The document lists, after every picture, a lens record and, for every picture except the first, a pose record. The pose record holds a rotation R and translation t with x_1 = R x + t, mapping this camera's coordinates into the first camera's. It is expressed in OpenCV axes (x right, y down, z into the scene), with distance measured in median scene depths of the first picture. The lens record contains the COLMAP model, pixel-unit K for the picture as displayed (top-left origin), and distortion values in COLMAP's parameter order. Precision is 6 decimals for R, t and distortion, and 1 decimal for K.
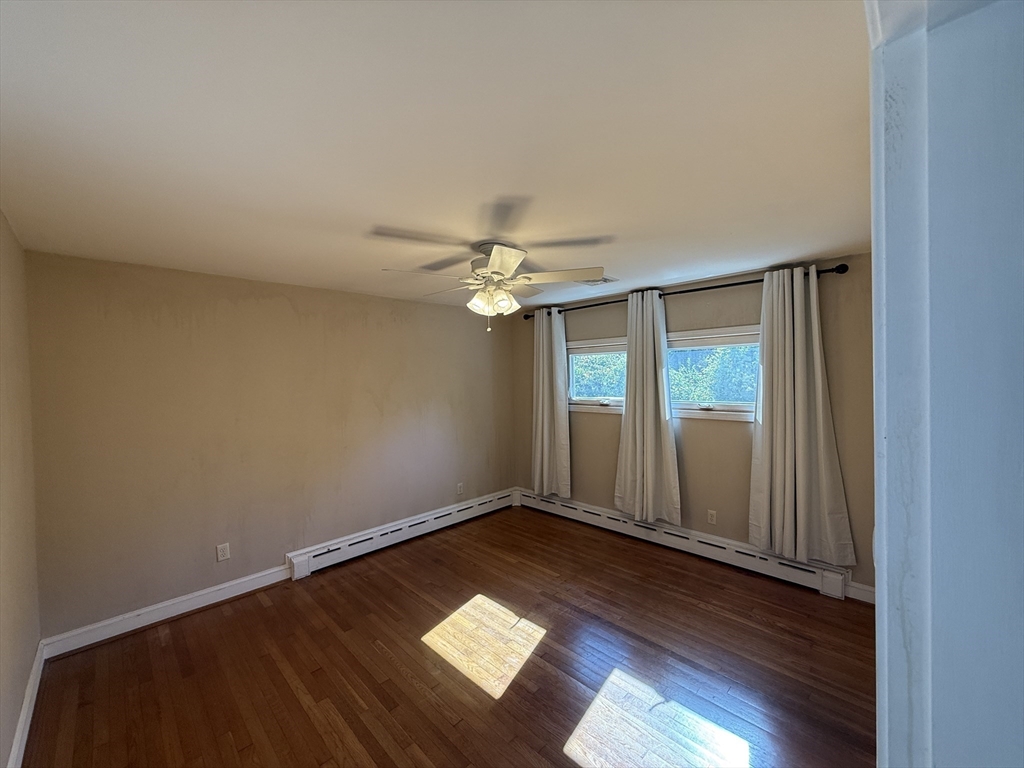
lens RADIAL K [[404.2, 0, 515.0], [0, 404.2, 378.7], [0, 0, 1]] dist [0.001316, 0.000444]
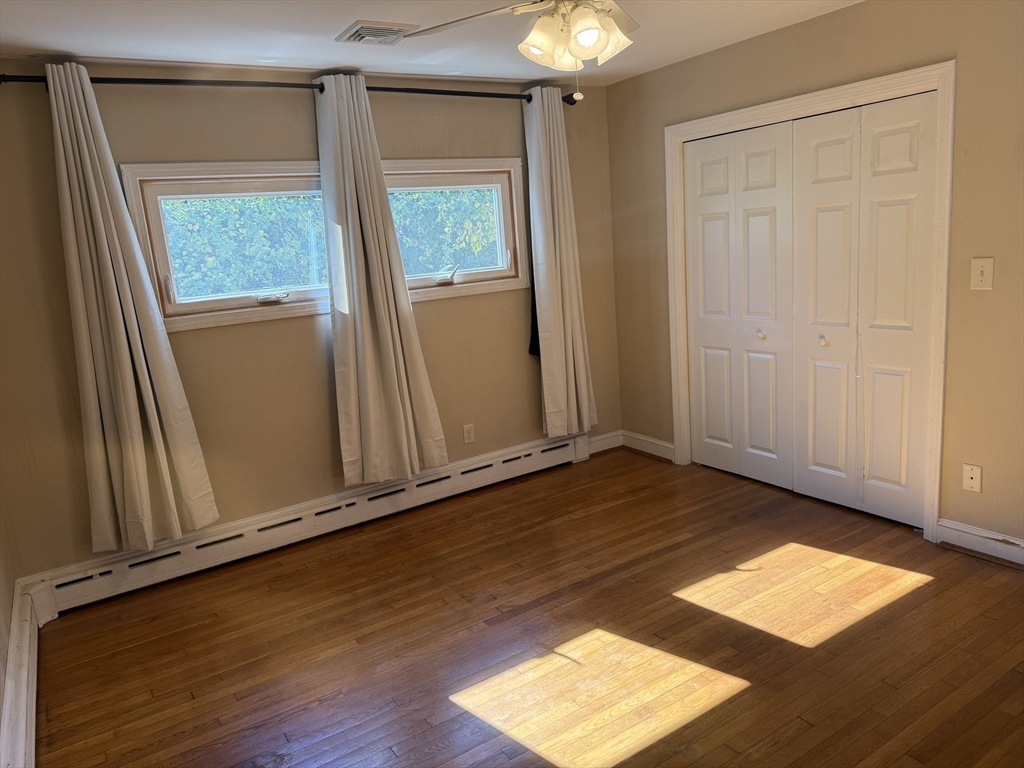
lens RADIAL K [[718.1, 0, 528.7], [0, 718.1, 386.6], [0, 0, 1]] dist [0.109298, -0.172154]
pose [[0.198053, -0.221212, 0.954903, -0.617162], [0.061542, 0.975085, 0.213123, -0.004584], [-0.978257, 0.016557, 0.206733, 0.559651]]
